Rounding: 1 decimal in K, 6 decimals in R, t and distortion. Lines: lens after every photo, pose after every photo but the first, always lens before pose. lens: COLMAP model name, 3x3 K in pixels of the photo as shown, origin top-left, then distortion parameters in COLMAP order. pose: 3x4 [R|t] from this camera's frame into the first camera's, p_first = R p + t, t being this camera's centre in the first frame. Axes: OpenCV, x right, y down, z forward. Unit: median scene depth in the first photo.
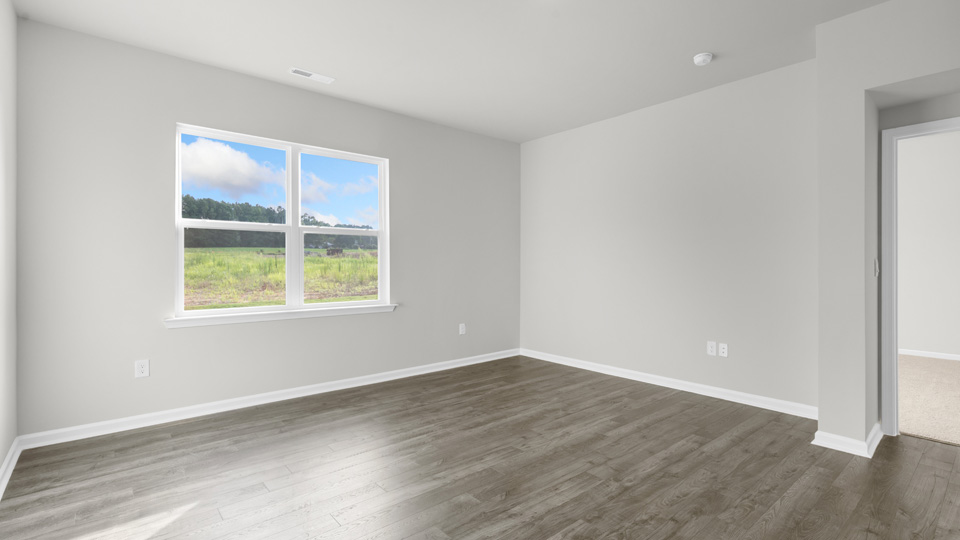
lens RADIAL K [[447.7, 0, 481.2], [0, 447.7, 263.6], [0, 0, 1]] dist [-0.001205, -0.000453]
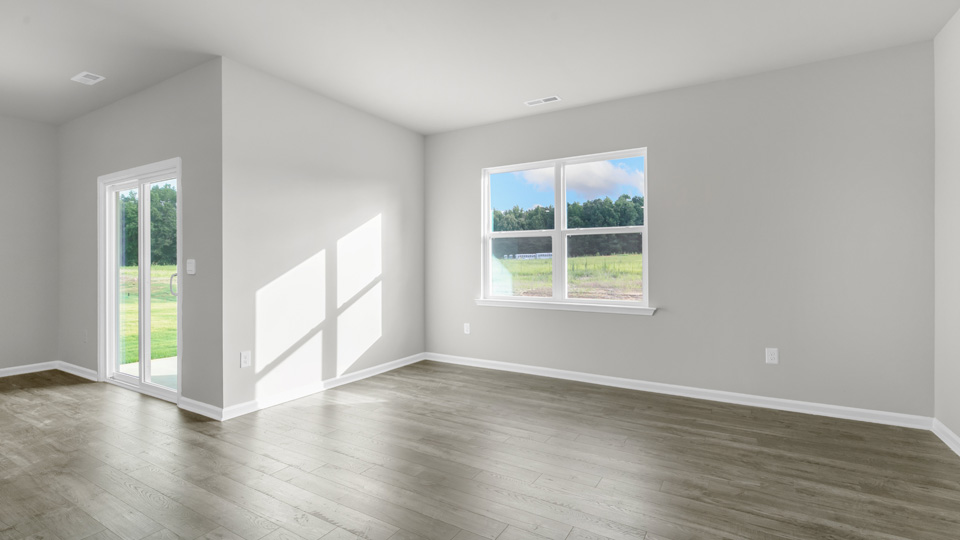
lens RADIAL K [[447.7, 0, 481.2], [0, 447.7, 263.6], [0, 0, 1]] dist [-0.001205, -0.000453]
pose [[0.319142, 0.011417, -0.947638, 0.645537], [0.003232, 0.999909, 0.013136, -0.014949], [0.947701, -0.007255, 0.319076, 0.453363]]
